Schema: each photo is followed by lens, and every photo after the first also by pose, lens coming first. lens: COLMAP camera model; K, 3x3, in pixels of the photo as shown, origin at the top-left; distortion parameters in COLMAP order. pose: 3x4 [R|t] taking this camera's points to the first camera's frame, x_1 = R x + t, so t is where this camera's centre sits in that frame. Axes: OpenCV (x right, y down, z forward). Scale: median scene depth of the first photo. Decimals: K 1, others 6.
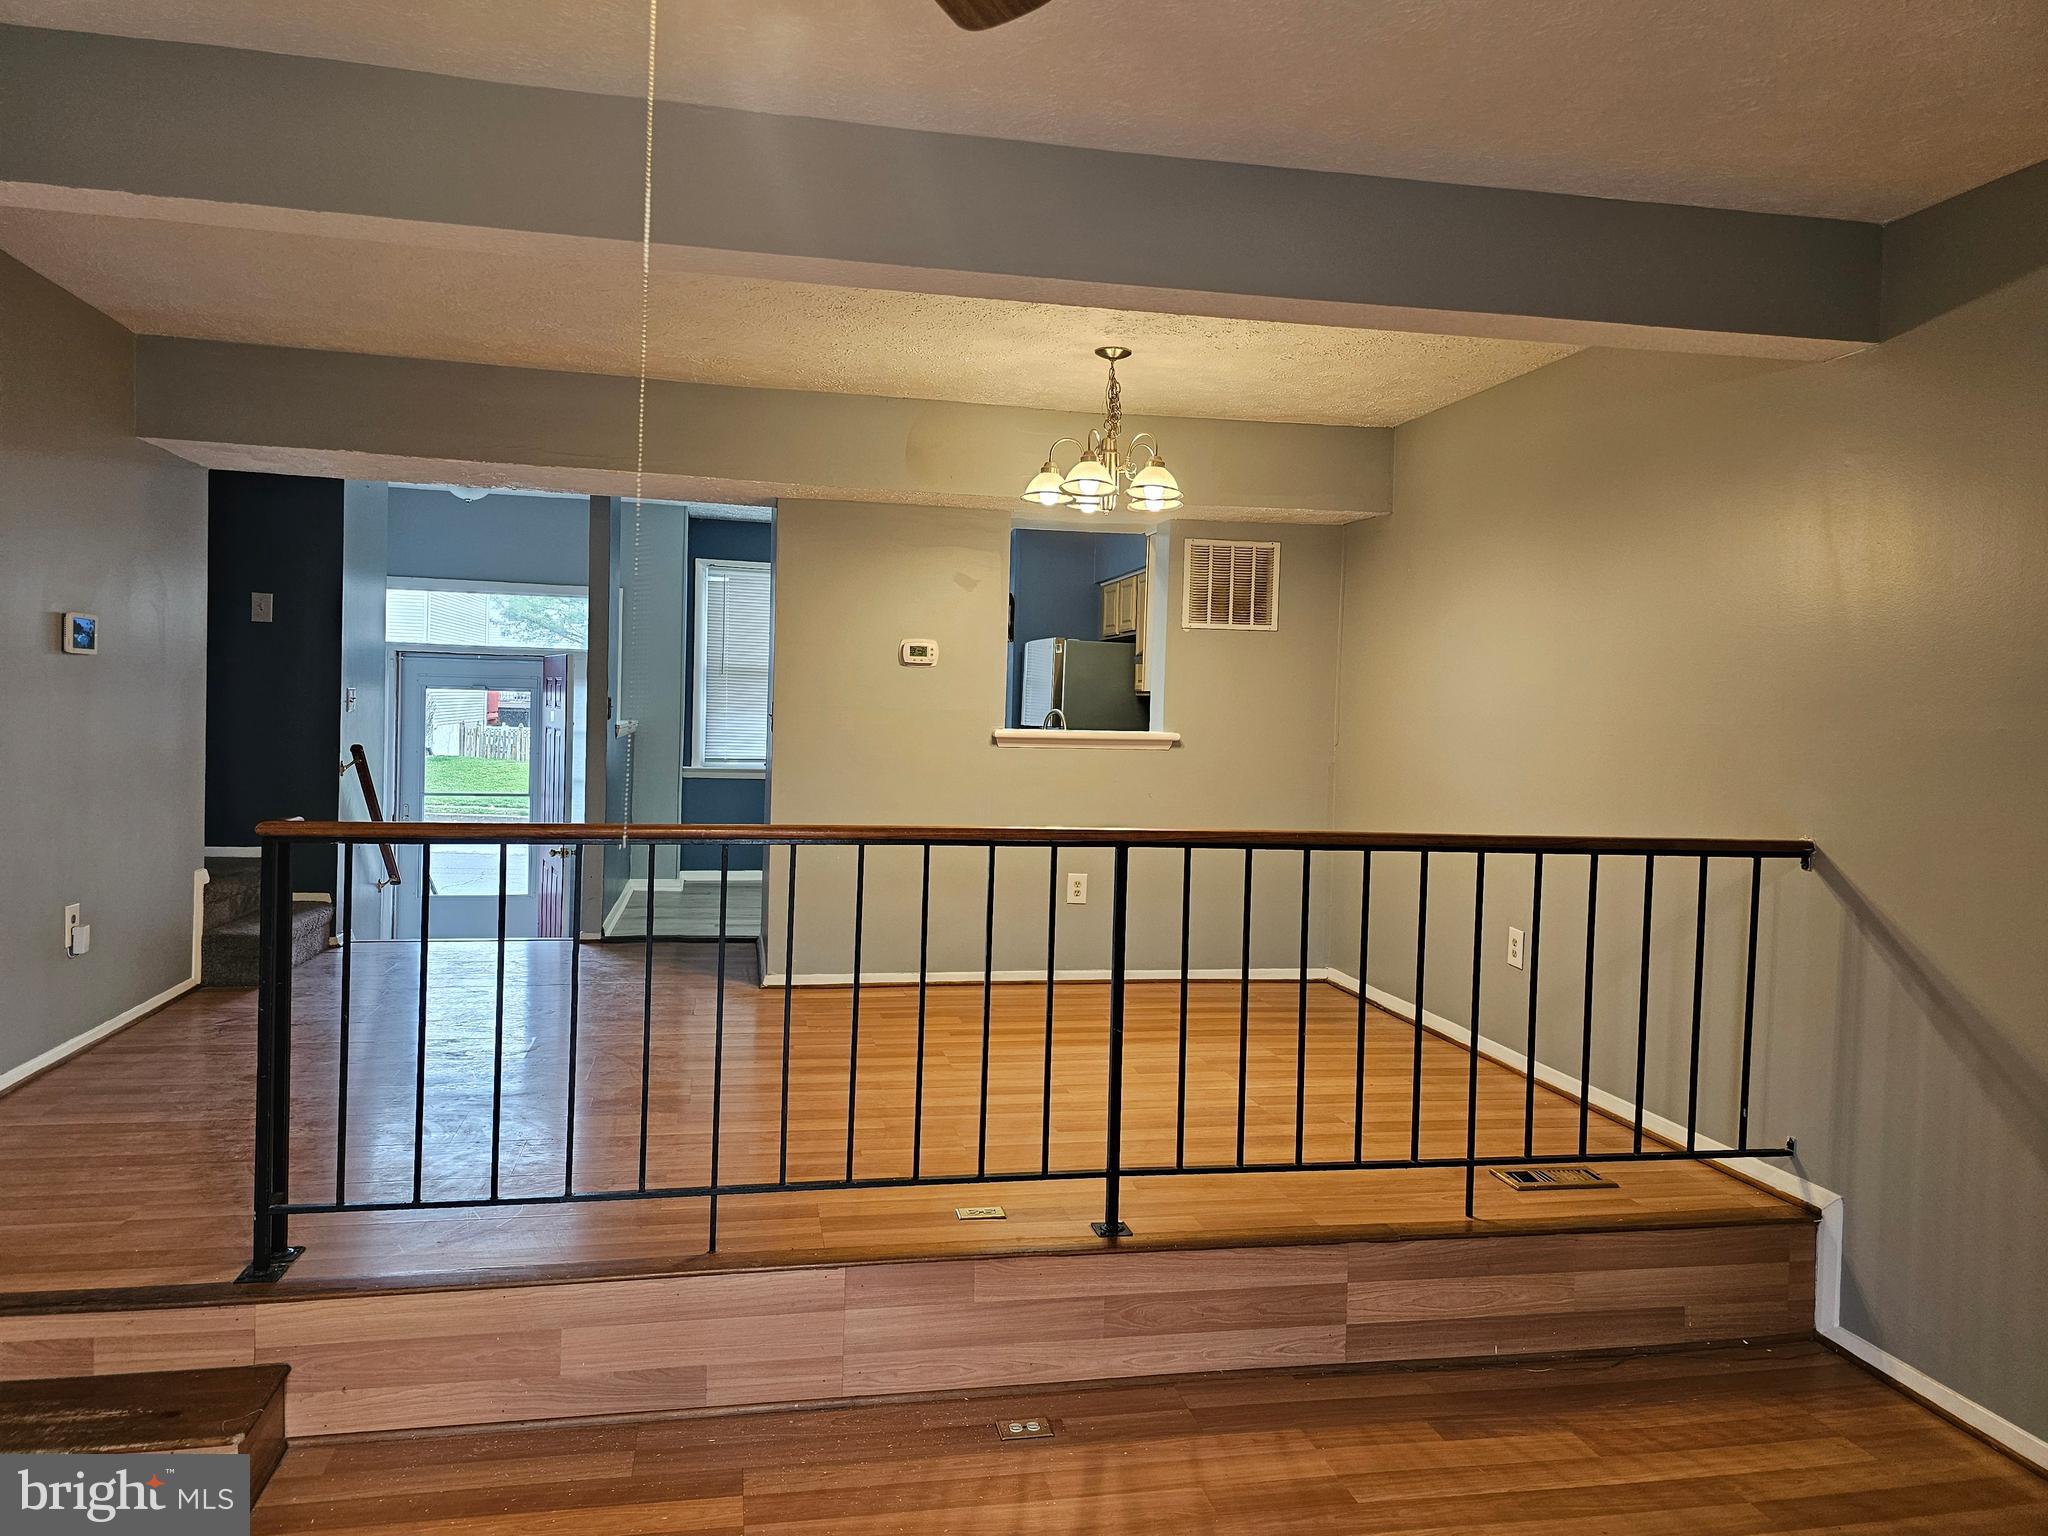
lens RADIAL K [[1374.4, 0, 970.6], [0, 1374.4, 765.1], [0, 0, 1]] dist [0.050332, -0.047953]
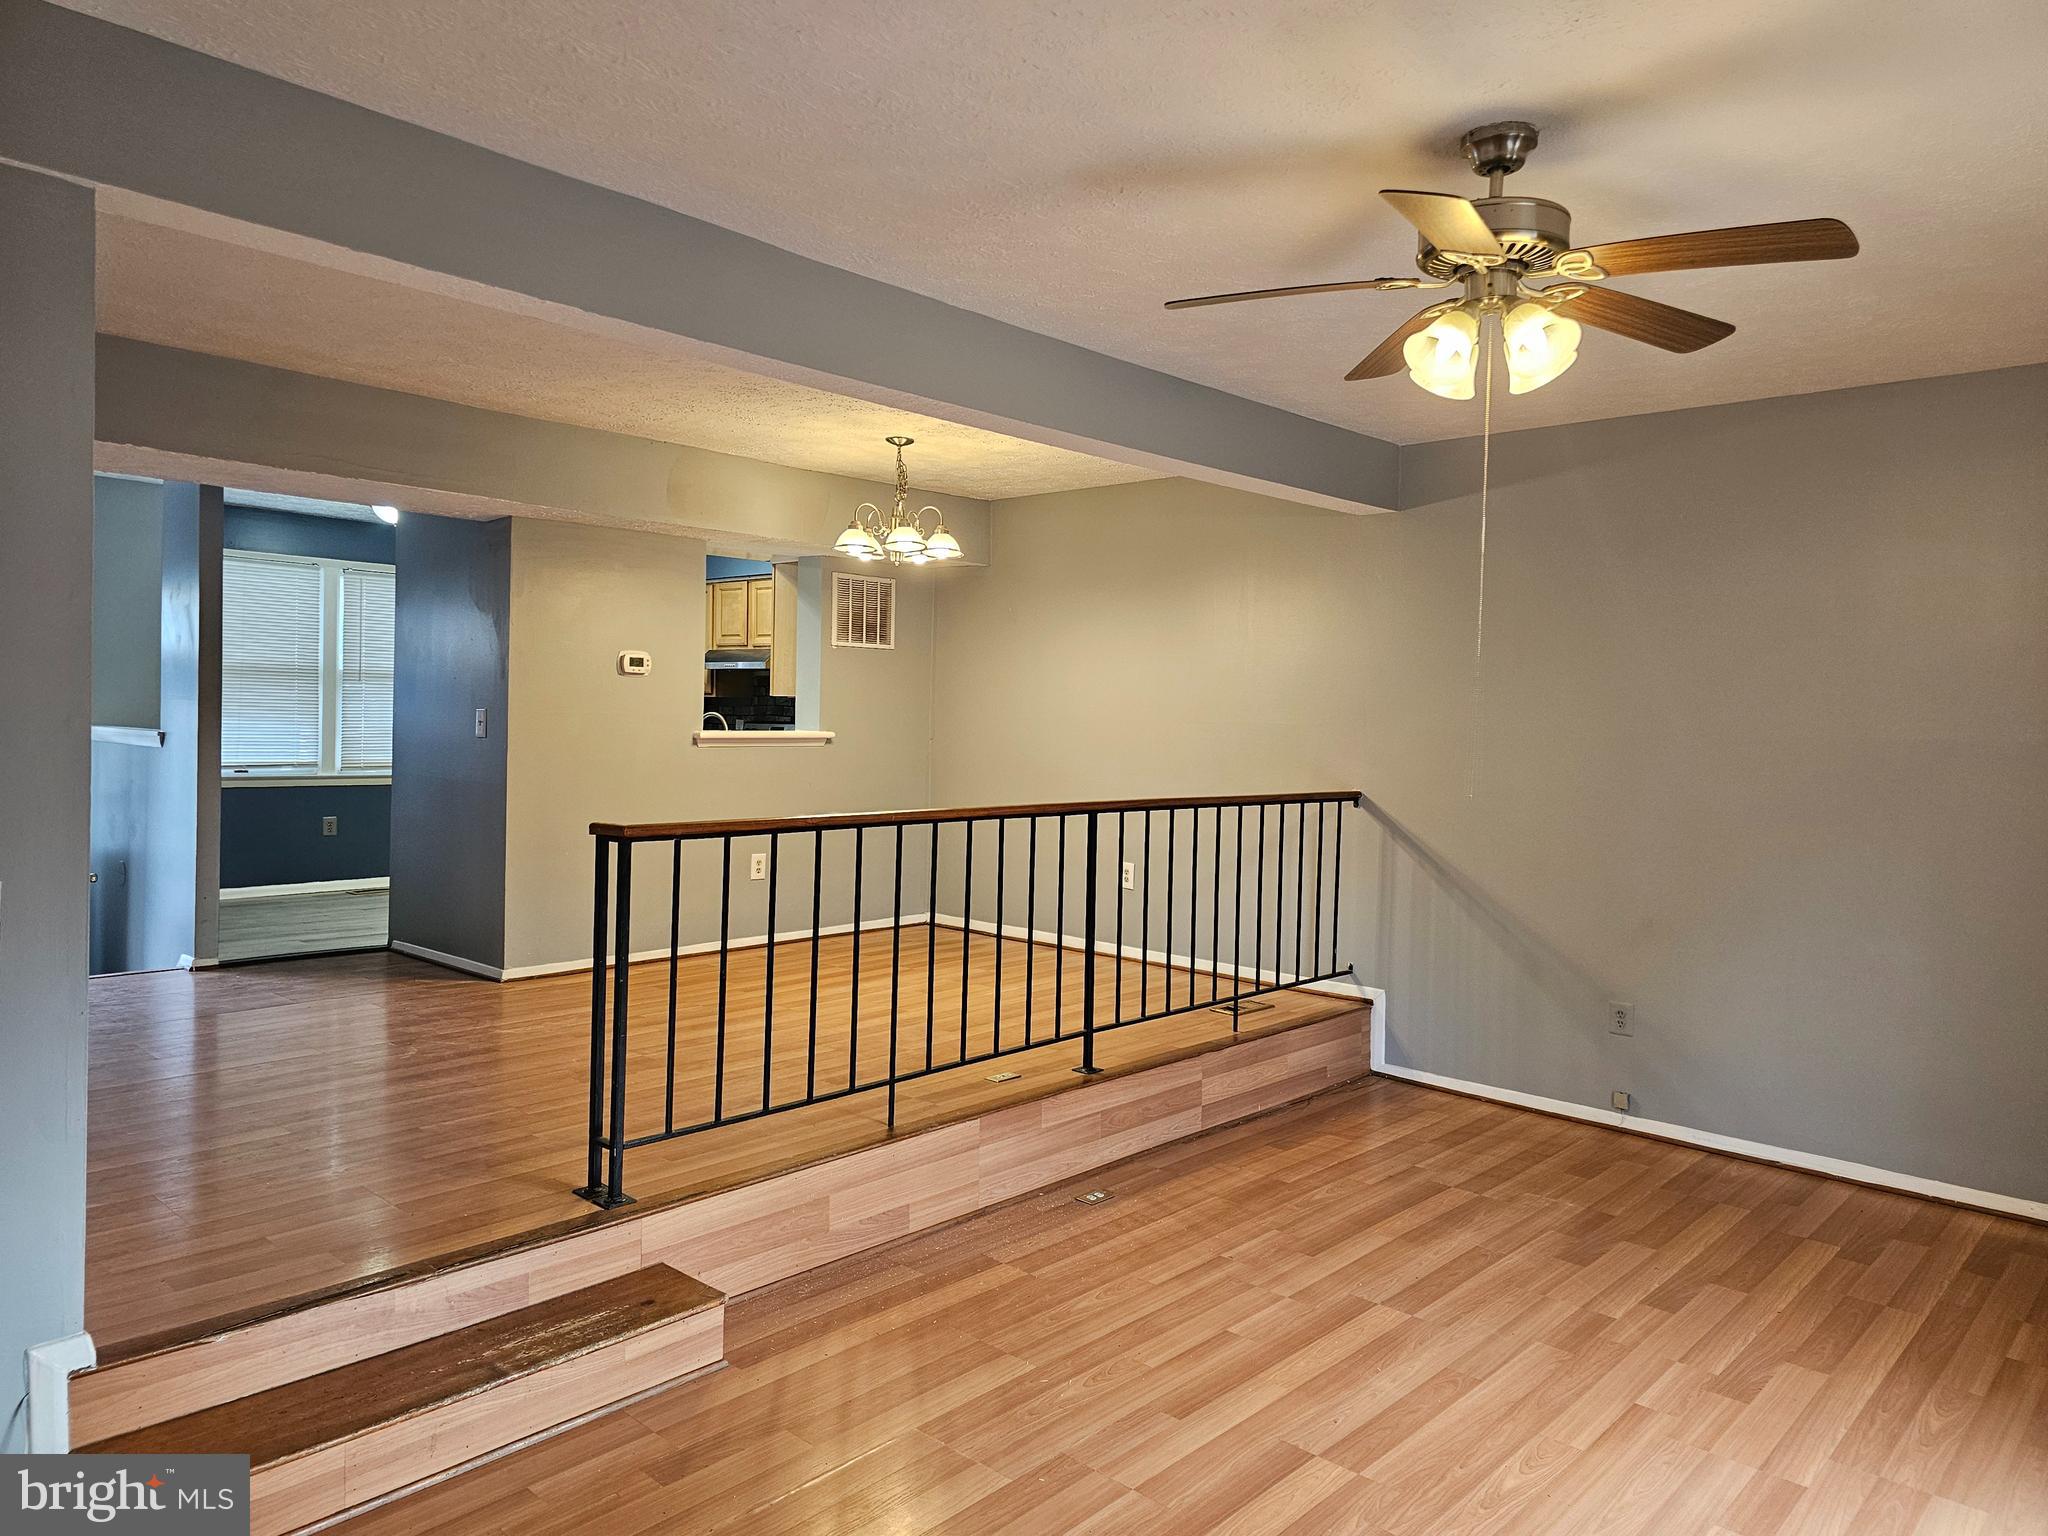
lens RADIAL K [[1374.4, 0, 1032.6], [0, 1374.4, 754.0], [0, 0, 1]] dist [0.050332, -0.047953]
pose [[0.805063, -0.026721, 0.592587, -0.760098], [0.026522, 0.999607, 0.009042, -0.017659], [-0.592596, 0.008437, 0.805455, -0.150472]]
